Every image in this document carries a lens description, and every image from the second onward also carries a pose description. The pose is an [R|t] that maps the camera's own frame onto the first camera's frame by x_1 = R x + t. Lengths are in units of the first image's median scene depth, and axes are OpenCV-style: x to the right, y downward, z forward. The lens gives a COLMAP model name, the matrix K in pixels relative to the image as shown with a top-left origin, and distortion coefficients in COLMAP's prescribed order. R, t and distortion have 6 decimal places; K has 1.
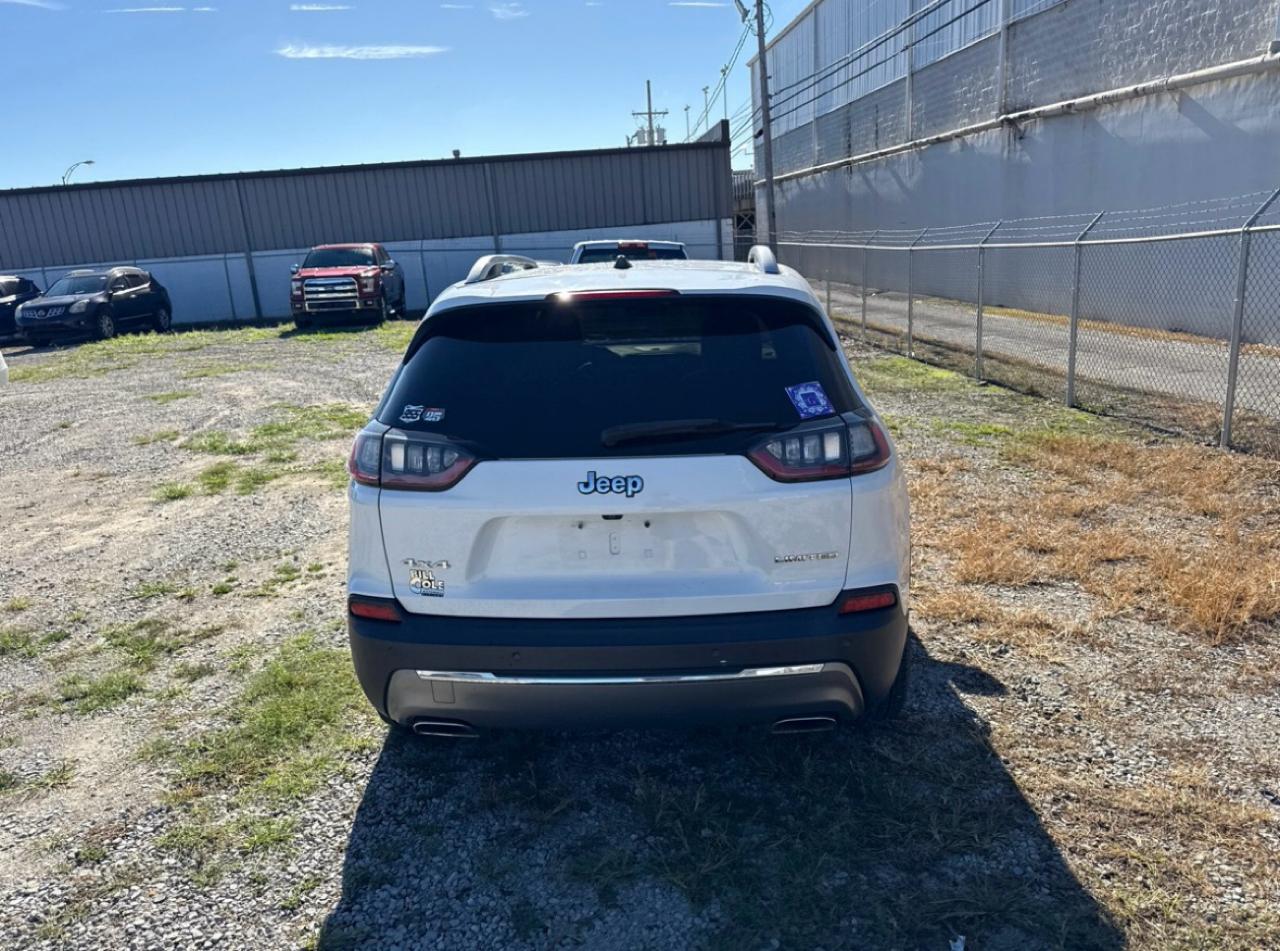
lens RADIAL K [[918.1, 0, 648.1], [0, 918.1, 470.4], [0, 0, 1]] dist [0.029595, -0.033034]
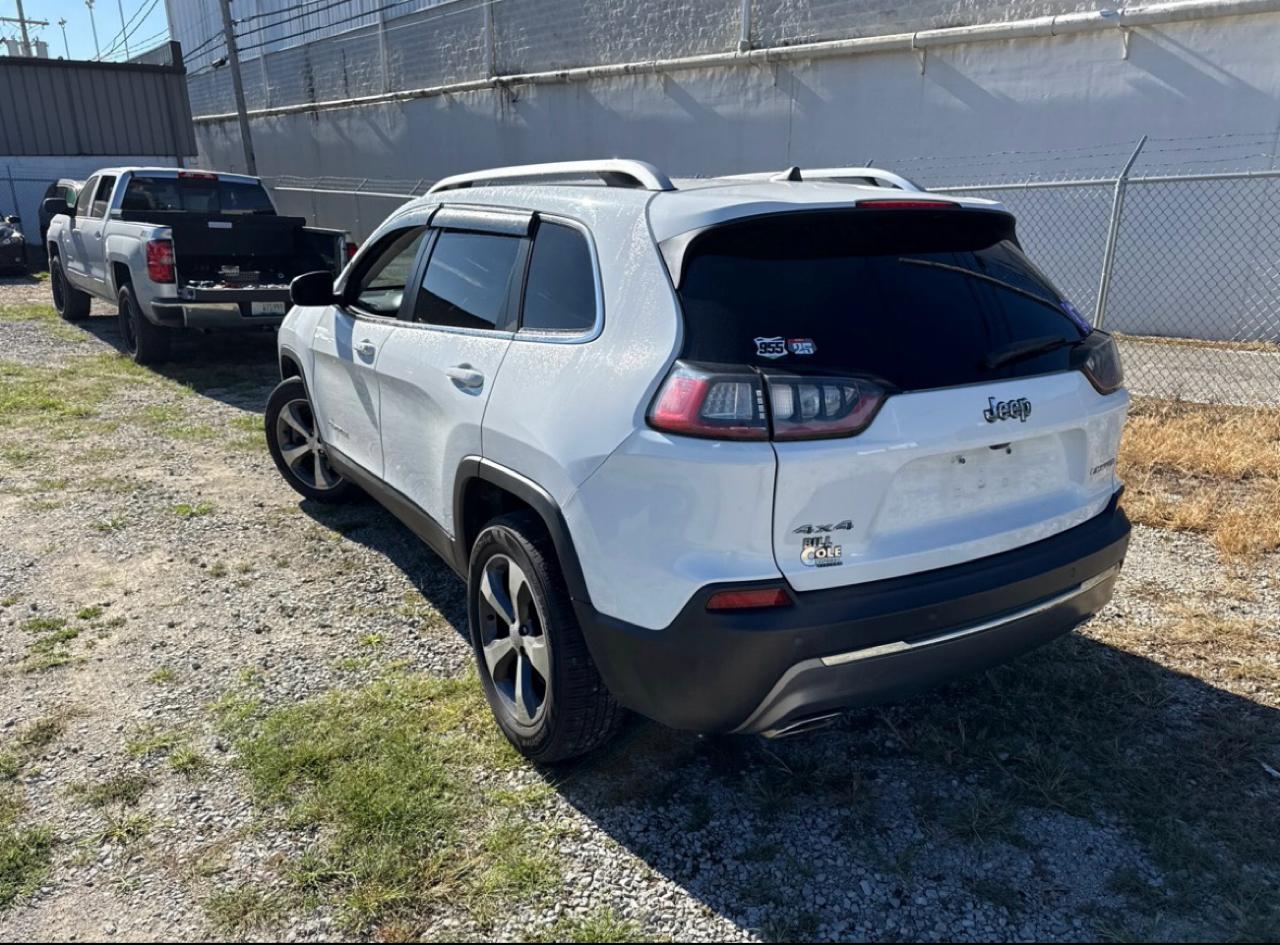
lens RADIAL K [[915.3, 0, 653.5], [0, 915.3, 461.3], [0, 0, 1]] dist [0.015825, -0.014662]
pose [[0.820820, -0.111225, 0.560253, -0.131506], [0.092386, 0.993795, 0.061941, -0.003595], [-0.563666, 0.000917, 0.826002, 0.066505]]
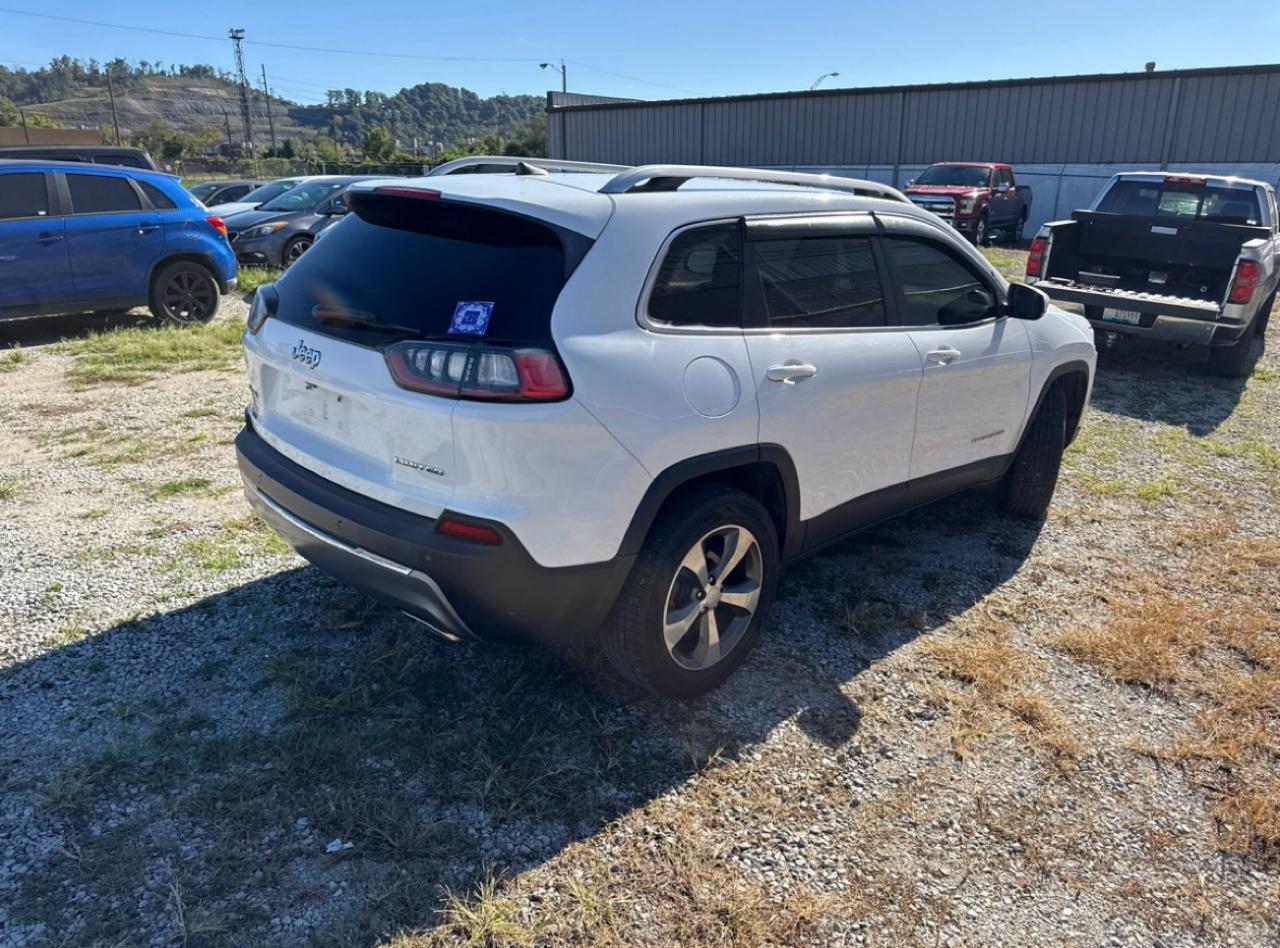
lens RADIAL K [[915.3, 0, 632.4], [0, 915.3, 470.8], [0, 0, 1]] dist [0.015825, -0.014662]
pose [[0.733737, 0.277988, -0.619962, 0.152979], [-0.224939, 0.960400, 0.164420, -0.019047], [0.641119, 0.018812, 0.767211, 0.056881]]
